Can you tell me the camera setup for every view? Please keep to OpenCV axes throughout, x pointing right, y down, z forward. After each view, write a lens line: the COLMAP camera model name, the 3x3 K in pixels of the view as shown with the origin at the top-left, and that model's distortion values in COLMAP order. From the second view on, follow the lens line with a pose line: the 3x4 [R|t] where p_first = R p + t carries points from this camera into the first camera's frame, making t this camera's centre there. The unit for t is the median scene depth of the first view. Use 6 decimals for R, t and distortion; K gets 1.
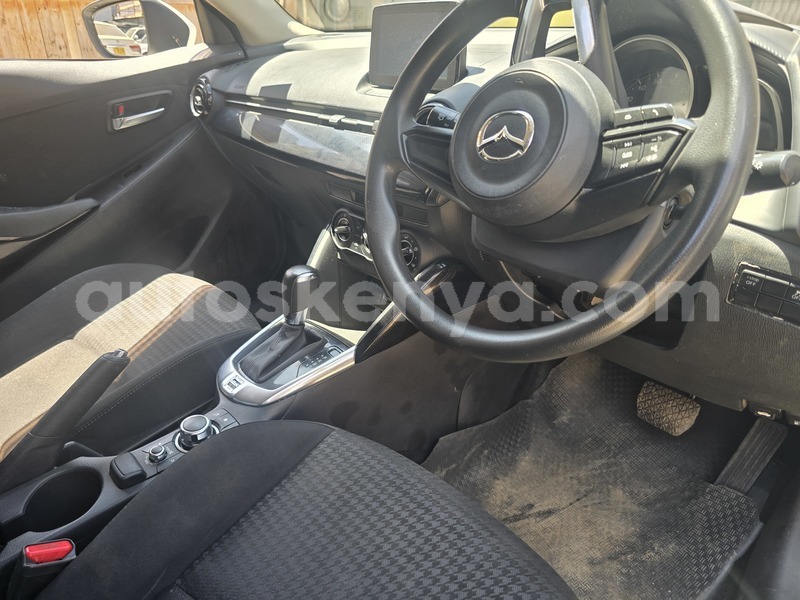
lens RADIAL K [[542.2, 0, 393.9], [0, 542.2, 307.1], [0, 0, 1]] dist [0.038894, -0.042348]
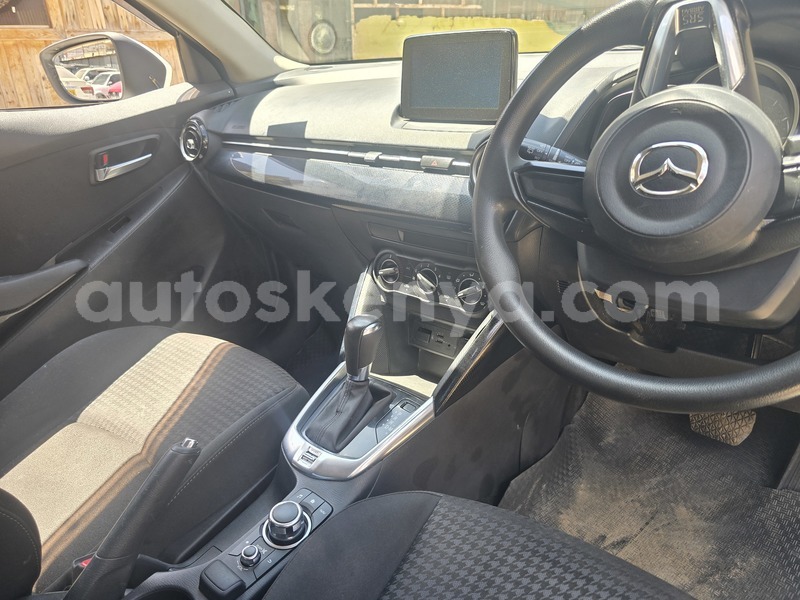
lens RADIAL K [[542.2, 0, 399.4], [0, 542.2, 304.6], [0, 0, 1]] dist [0.038894, -0.042348]
pose [[0.987075, -0.098190, 0.126652, -0.192013], [0.103453, 0.993995, -0.035657, -0.048809], [-0.122390, 0.048299, 0.991306, 0.070544]]
